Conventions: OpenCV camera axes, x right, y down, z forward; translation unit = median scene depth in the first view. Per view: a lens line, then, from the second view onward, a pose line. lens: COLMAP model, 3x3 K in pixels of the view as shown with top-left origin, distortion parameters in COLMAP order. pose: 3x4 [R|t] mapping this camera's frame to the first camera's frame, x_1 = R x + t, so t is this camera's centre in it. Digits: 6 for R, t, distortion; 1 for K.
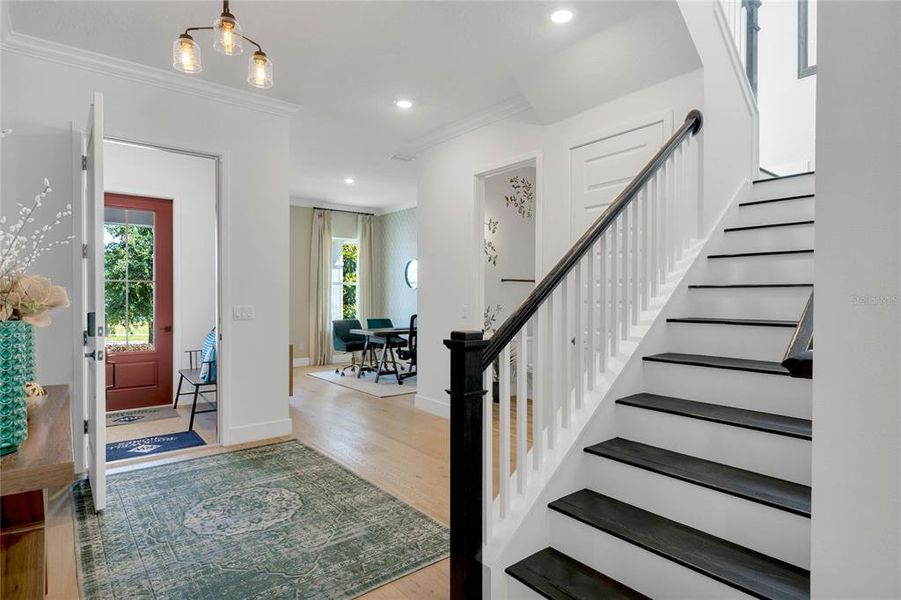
lens RADIAL K [[486.5, 0, 448.9], [0, 486.5, 298.7], [0, 0, 1]] dist [0.008281, -0.002358]
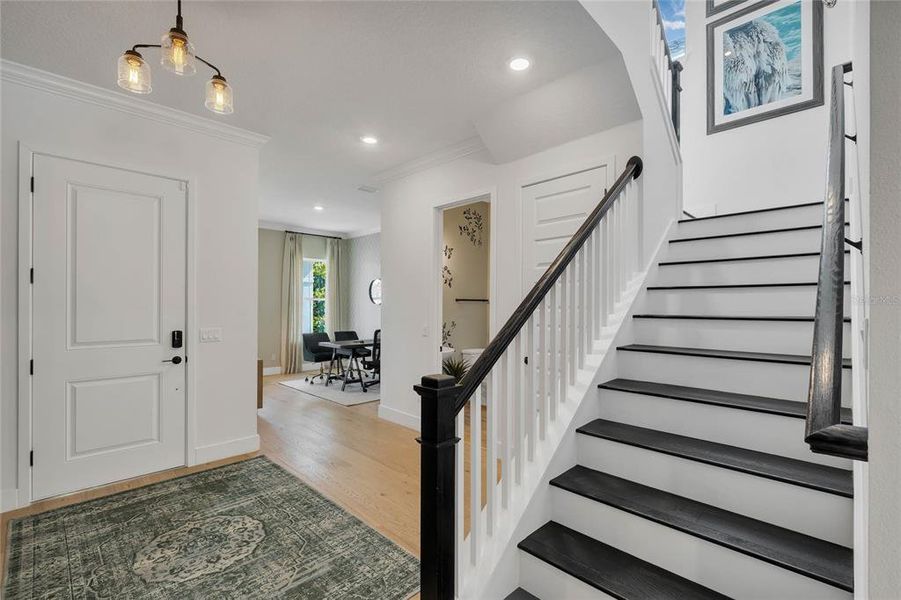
lens RADIAL K [[401.6, 0, 450.9], [0, 401.6, 303.1], [0, 0, 1]] dist [0.003914, -0.001302]
pose [[0.993671, 0.002208, 0.112306, -0.017366], [-0.001268, 0.999964, -0.008438, -0.043539], [-0.112321, 0.008242, 0.993638, 0.135908]]
